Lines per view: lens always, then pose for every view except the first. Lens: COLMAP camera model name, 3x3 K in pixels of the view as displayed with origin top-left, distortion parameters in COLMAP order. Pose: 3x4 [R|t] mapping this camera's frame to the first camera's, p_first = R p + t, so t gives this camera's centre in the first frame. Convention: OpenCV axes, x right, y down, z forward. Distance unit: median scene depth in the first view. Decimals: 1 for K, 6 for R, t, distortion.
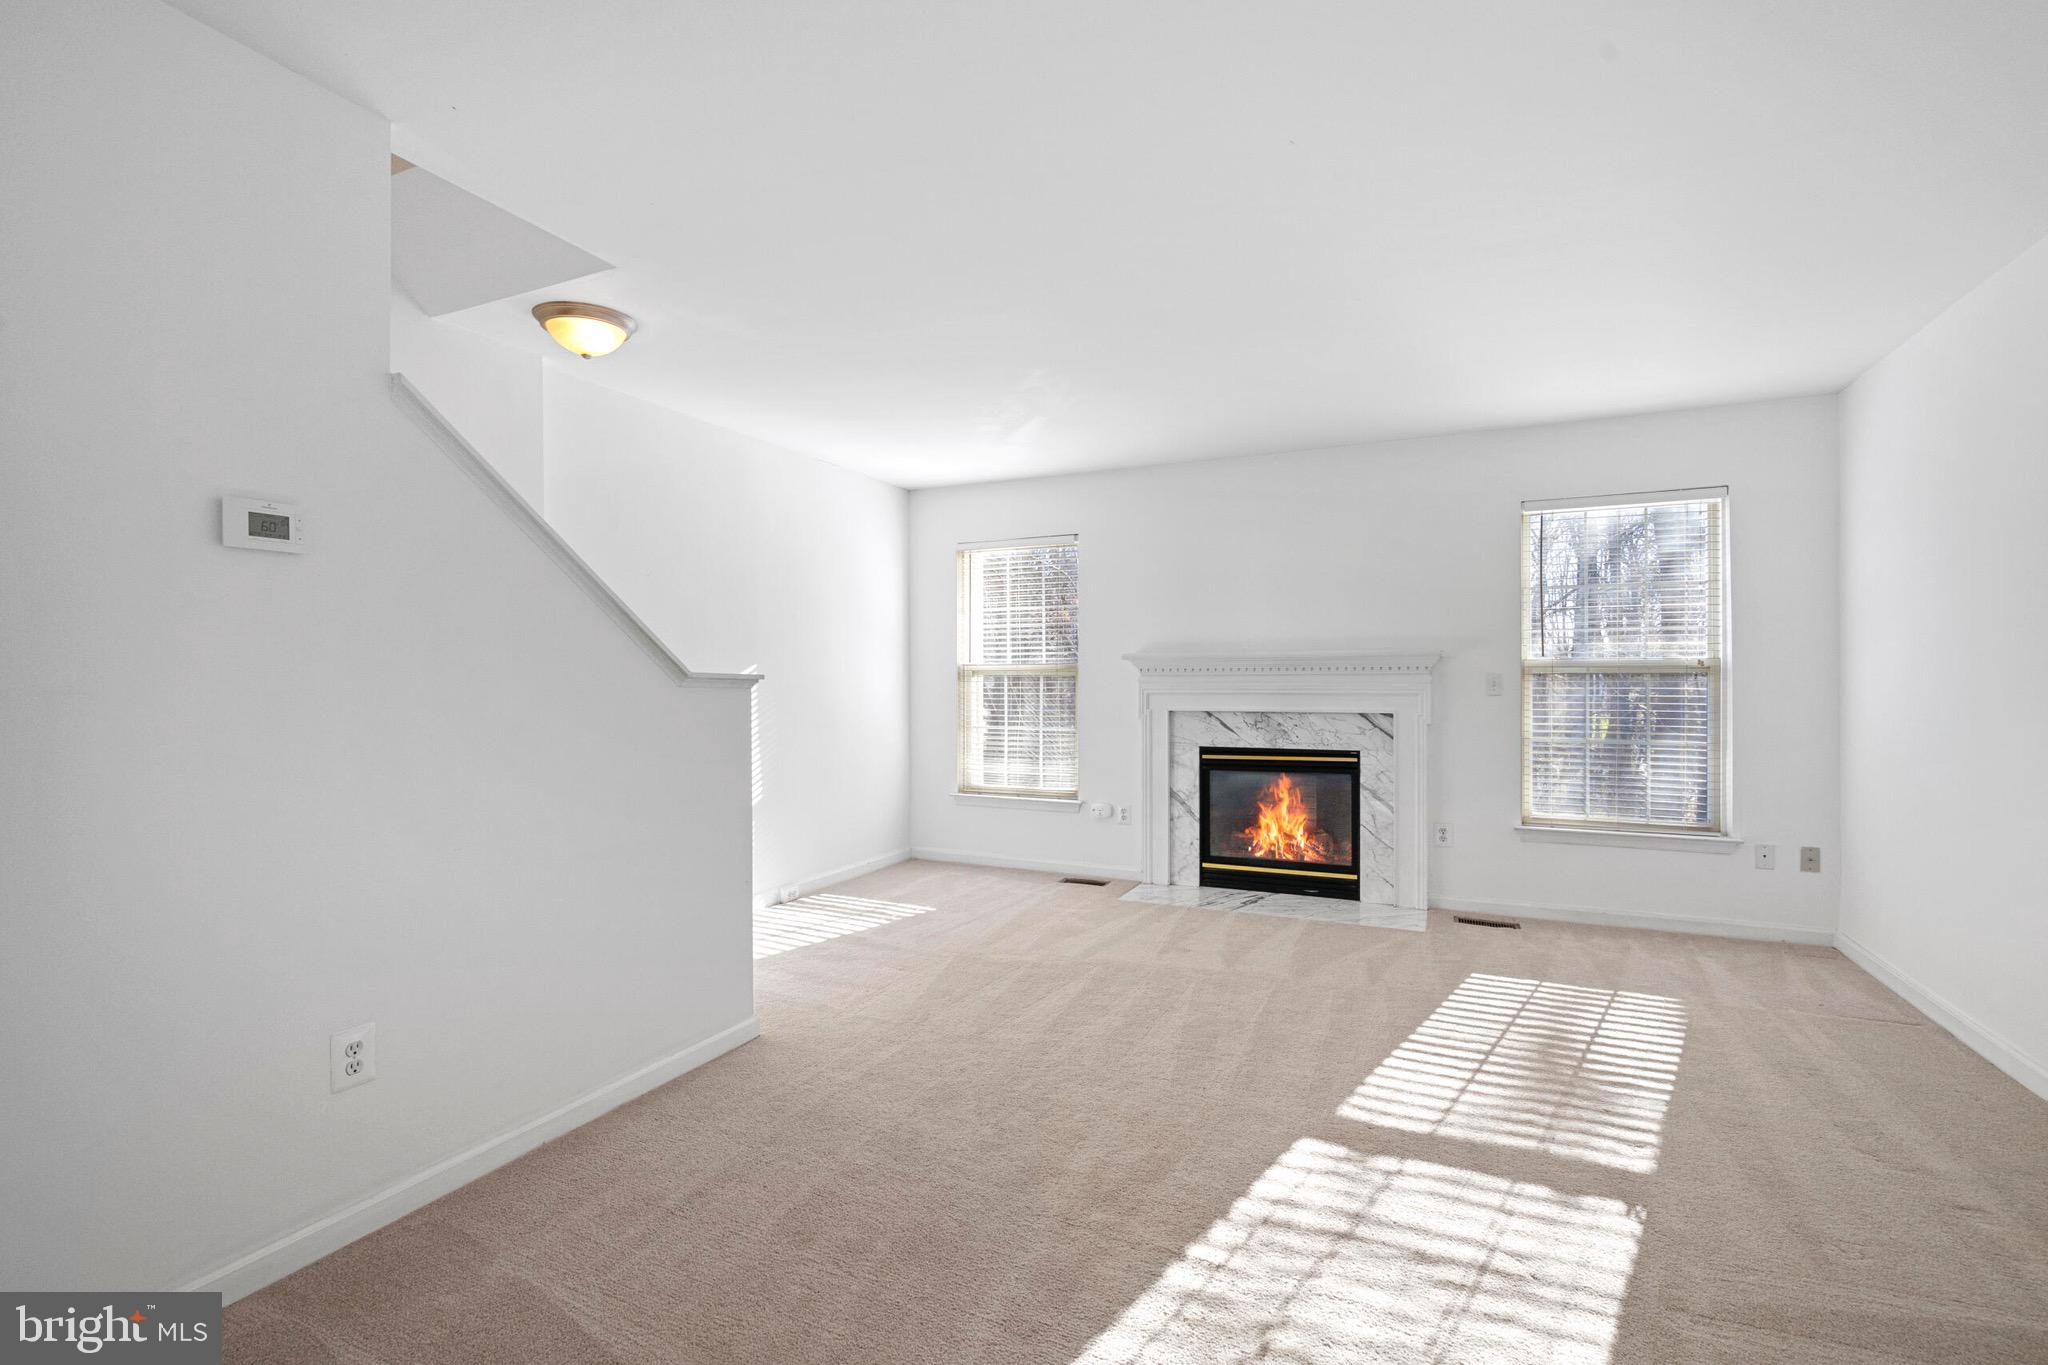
lens RADIAL K [[936.9, 0, 1025.4], [0, 936.9, 683.4], [0, 0, 1]] dist [-0.005612, 0.002404]
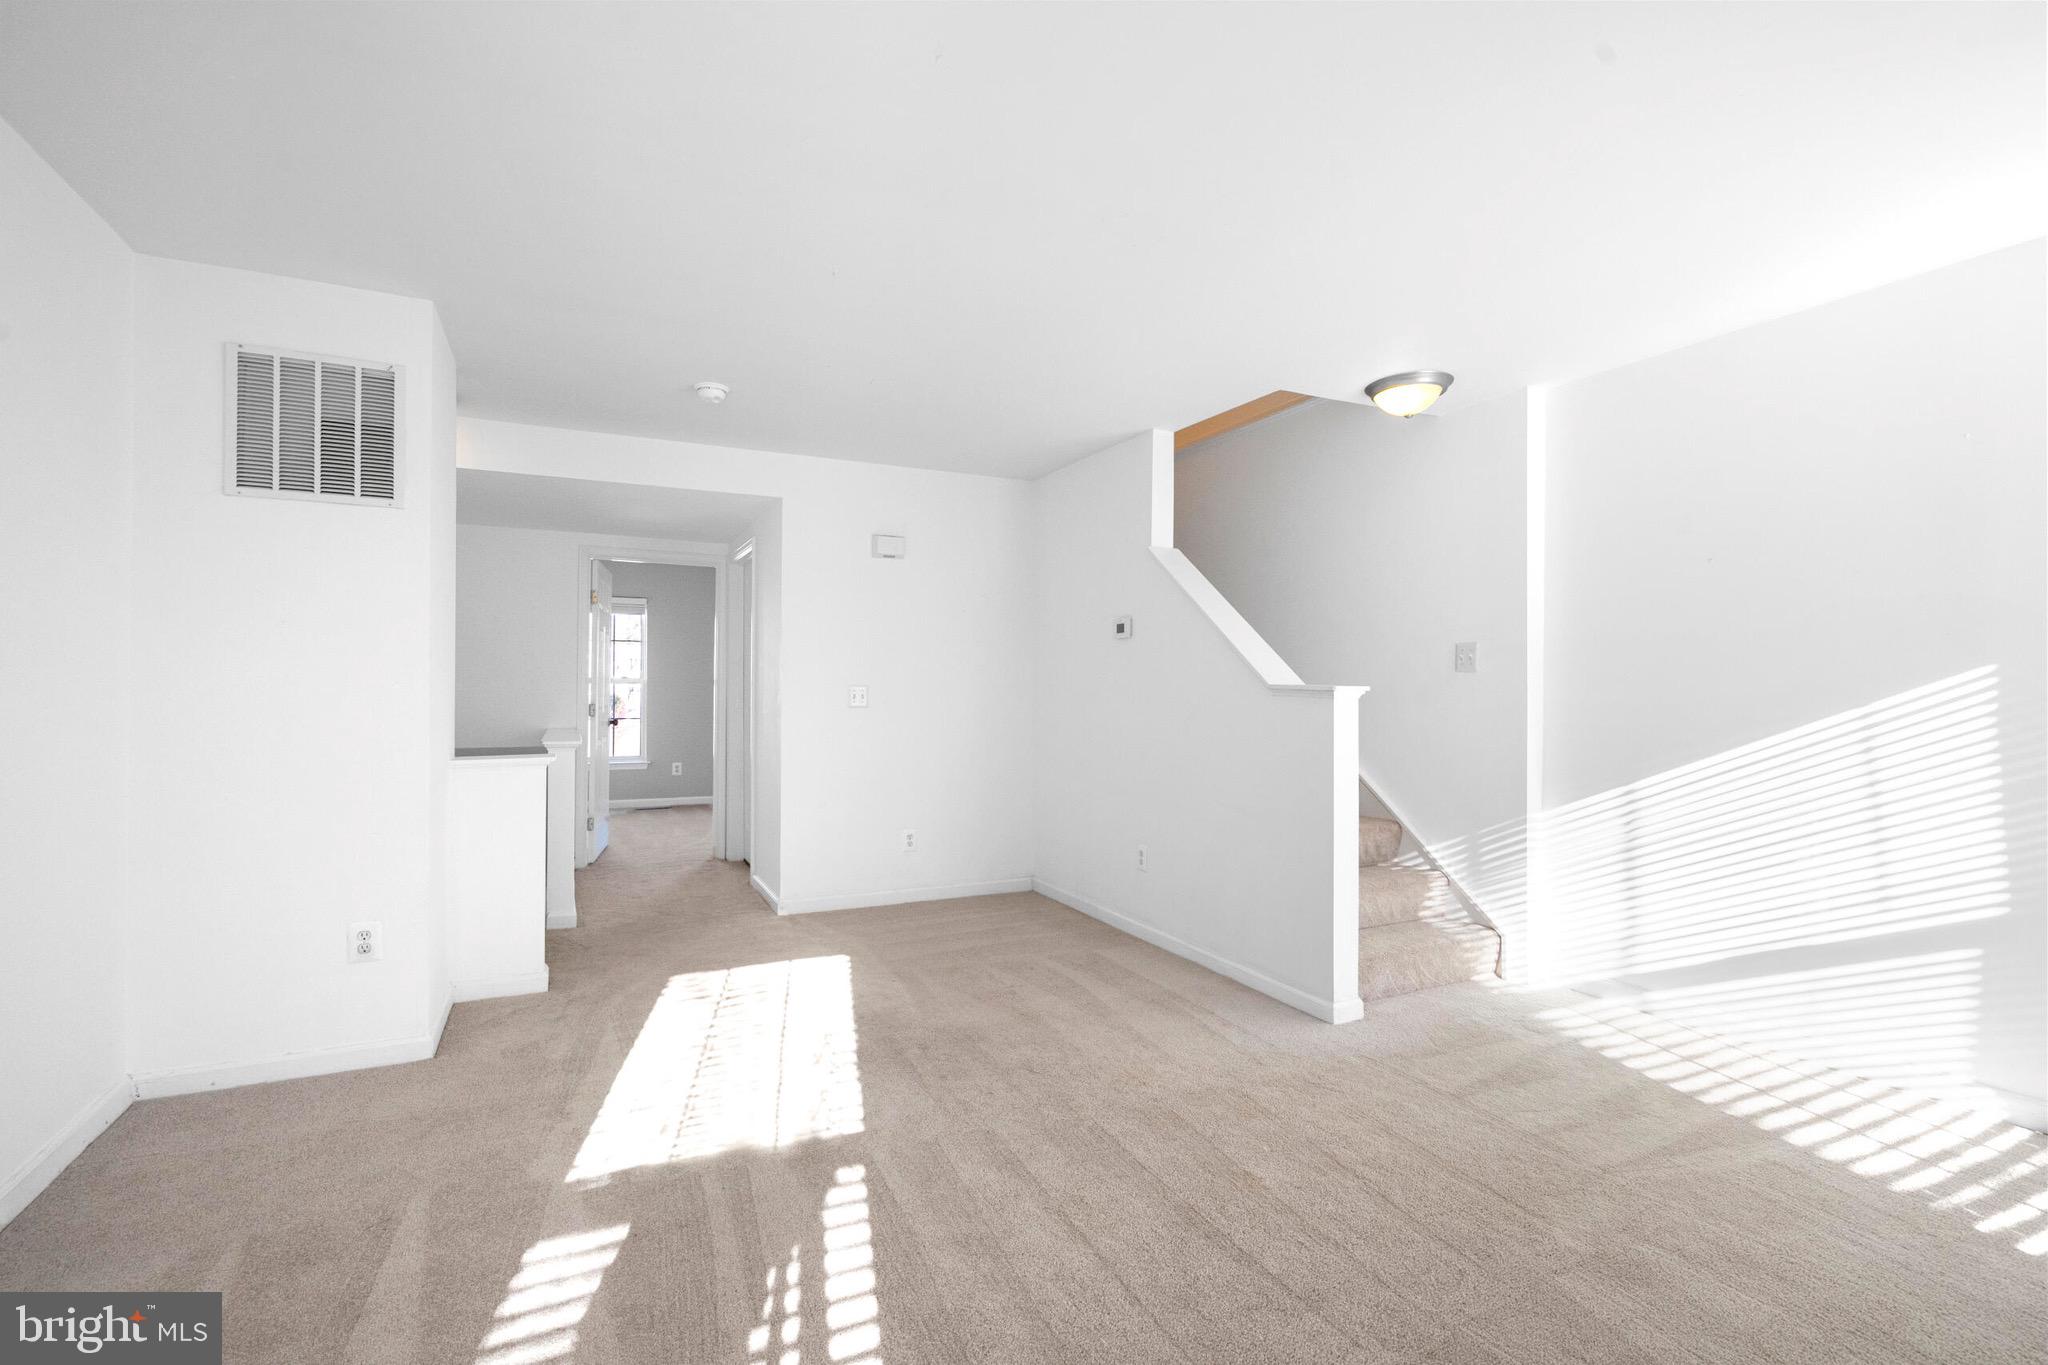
lens RADIAL K [[936.9, 0, 1017.7], [0, 936.9, 679.9], [0, 0, 1]] dist [-0.005612, 0.002404]
pose [[-0.626436, -0.005913, -0.779451, 1.011276], [-0.002695, 0.999982, -0.005421, -0.012982], [0.779468, -0.001295, -0.626440, 1.808594]]
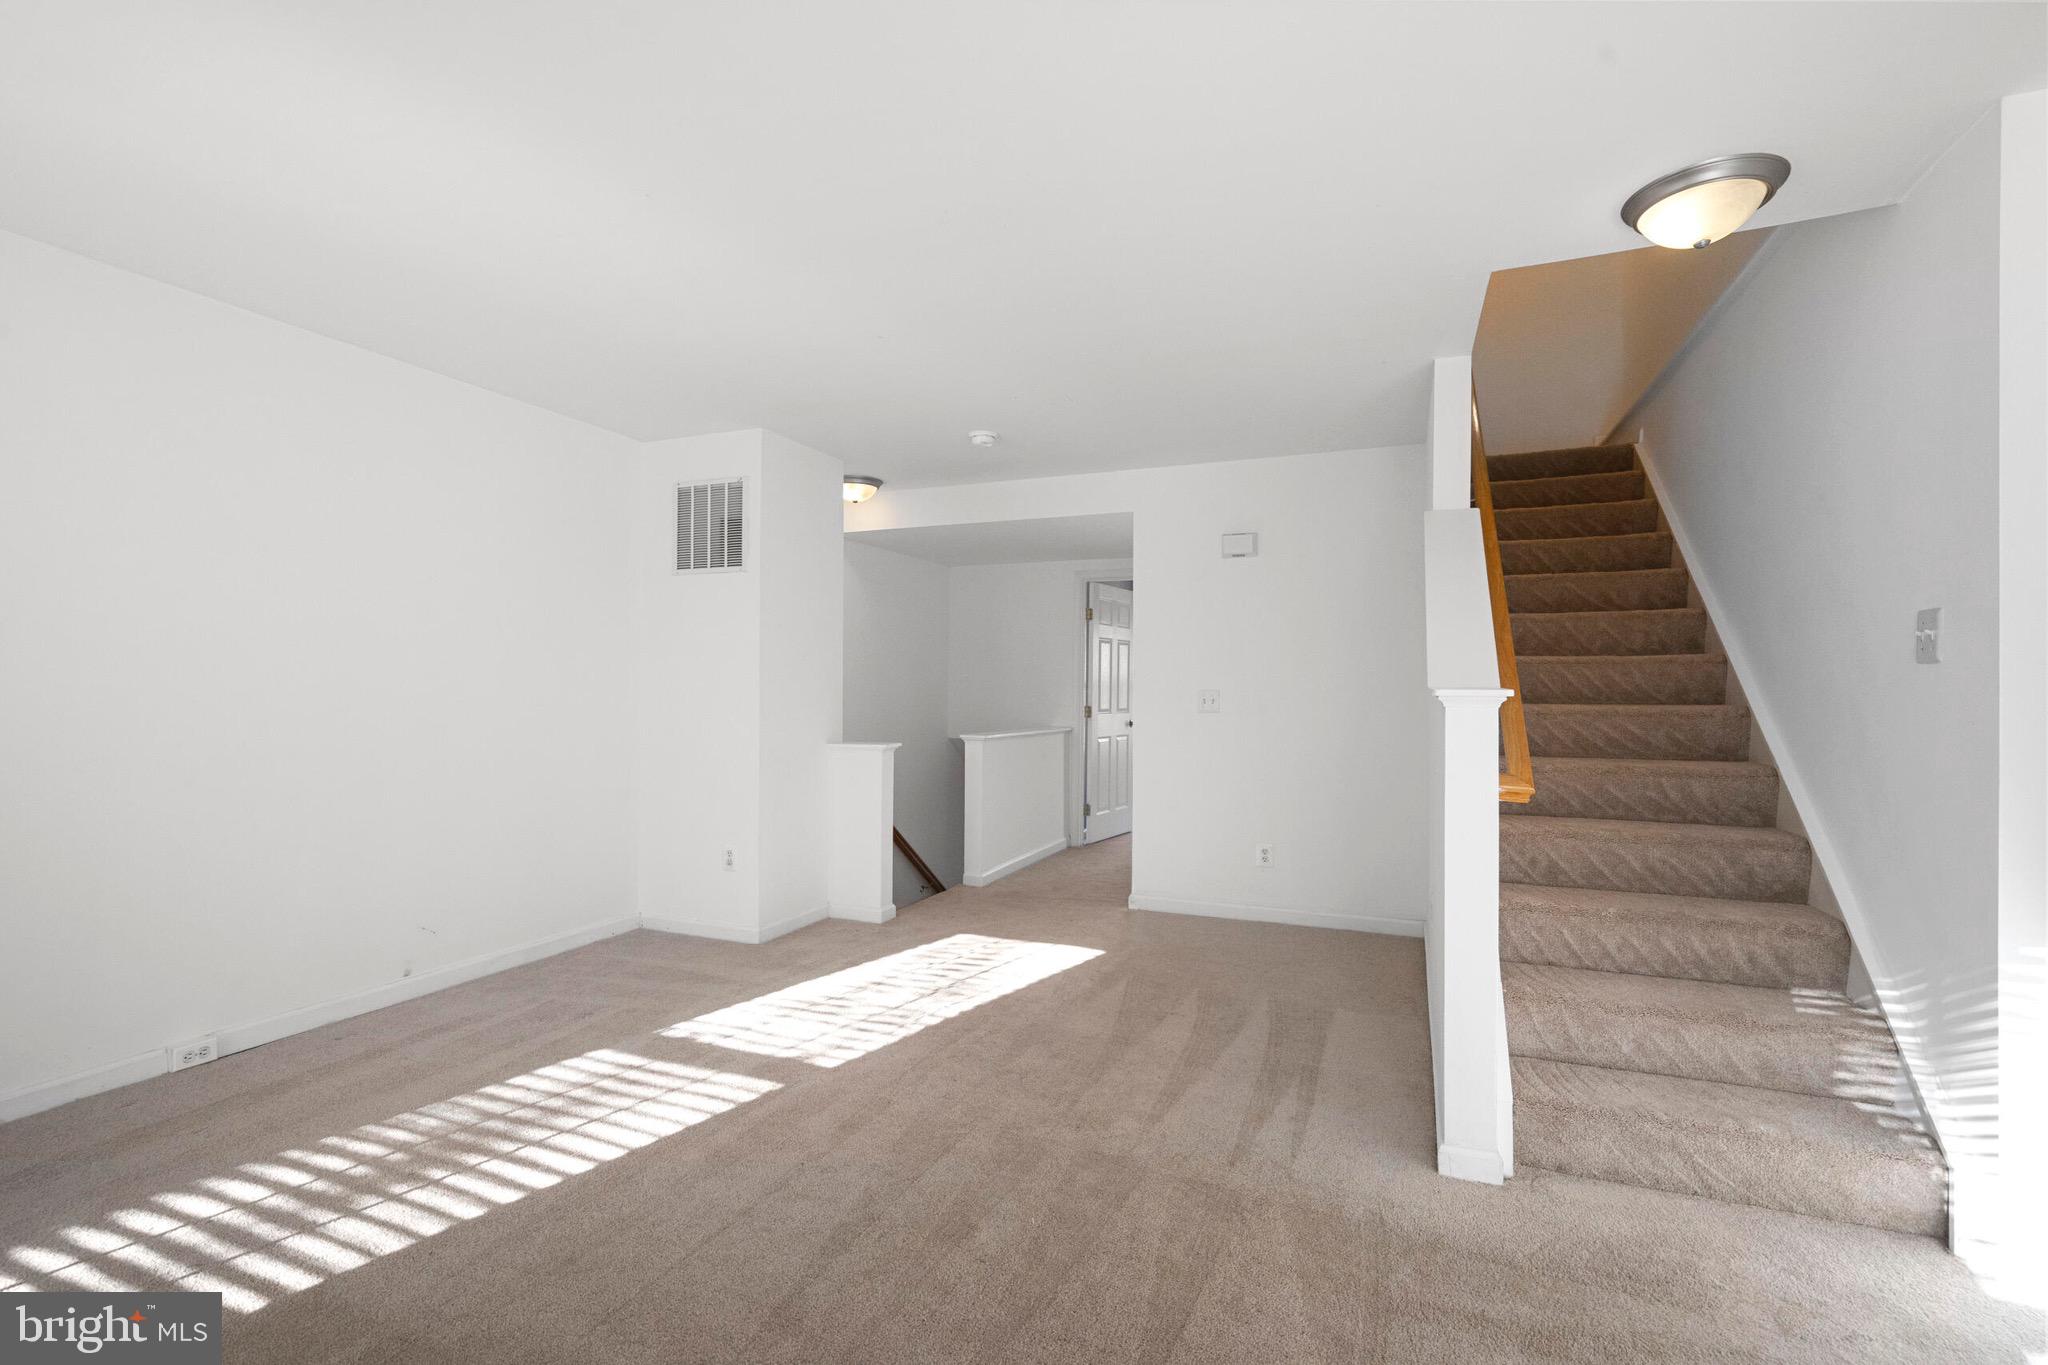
lens RADIAL K [[936.9, 0, 1017.4], [0, 936.9, 689.0], [0, 0, 1]] dist [-0.005612, 0.002404]
pose [[-0.999454, -0.001776, -0.032982, 0.094156], [-0.001687, 0.999995, -0.002733, -0.007691], [0.032986, -0.002676, -0.999452, 2.259723]]
